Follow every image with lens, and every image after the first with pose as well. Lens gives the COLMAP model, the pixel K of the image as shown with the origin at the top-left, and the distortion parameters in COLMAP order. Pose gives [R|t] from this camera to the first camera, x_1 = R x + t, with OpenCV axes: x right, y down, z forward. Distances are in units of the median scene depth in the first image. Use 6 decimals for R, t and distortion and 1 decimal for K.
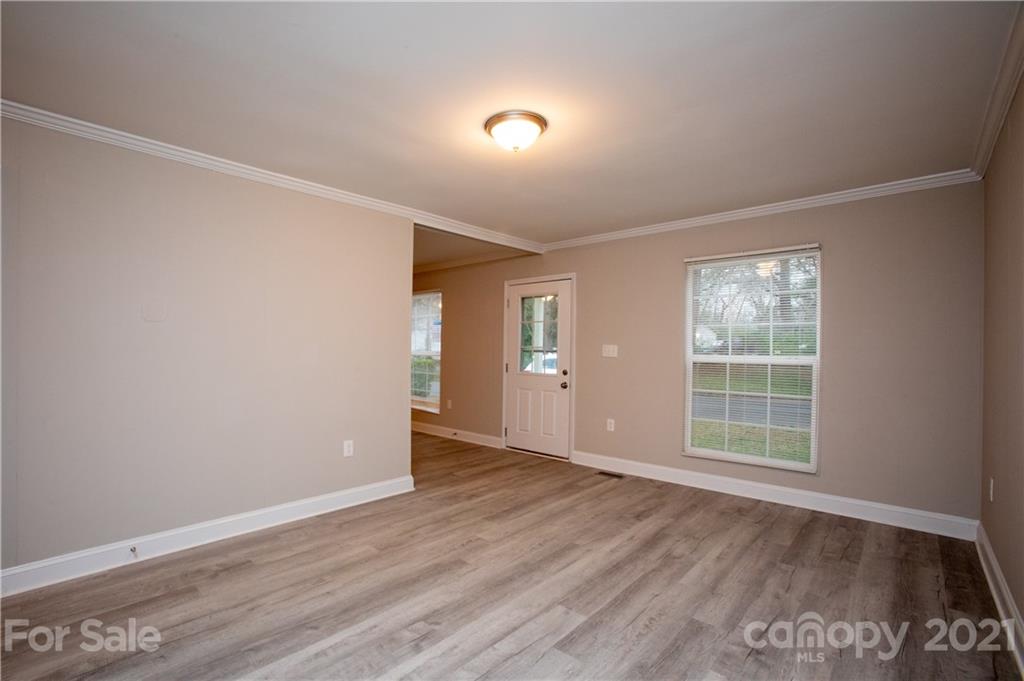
lens RADIAL K [[466.4, 0, 490.1], [0, 466.4, 350.4], [0, 0, 1]] dist [-0.082669, 0.036852]
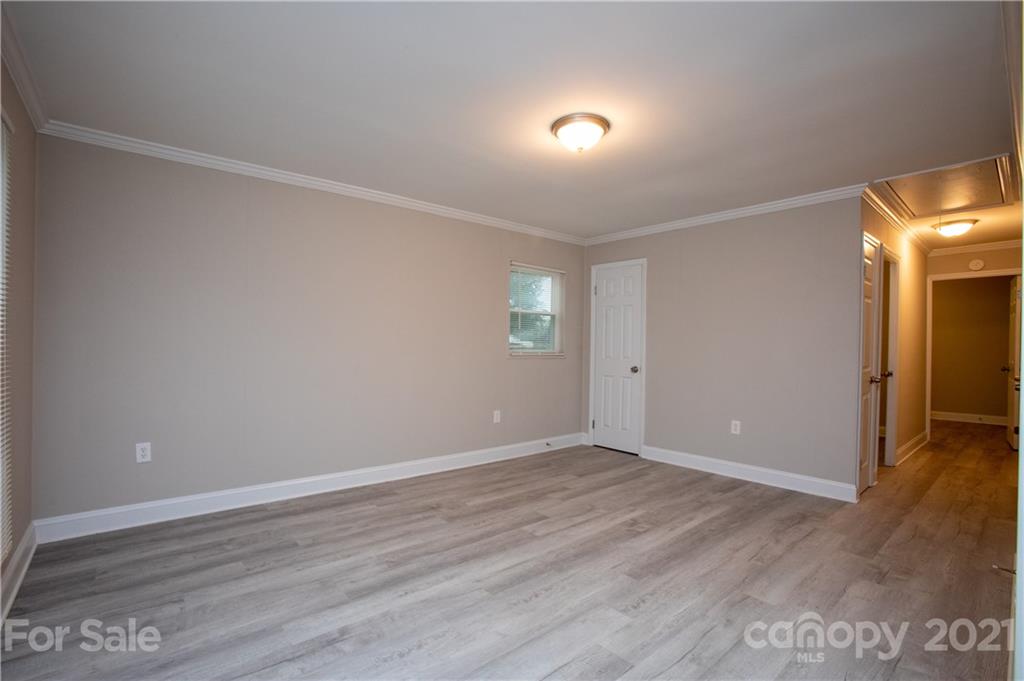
lens RADIAL K [[466.4, 0, 490.1], [0, 466.4, 350.4], [0, 0, 1]] dist [-0.082669, 0.036852]
pose [[-0.990827, -0.019489, 0.133726, 0.093680], [-0.018010, 0.999763, 0.012262, 0.019336], [-0.133933, 0.009742, -0.990942, 1.738773]]
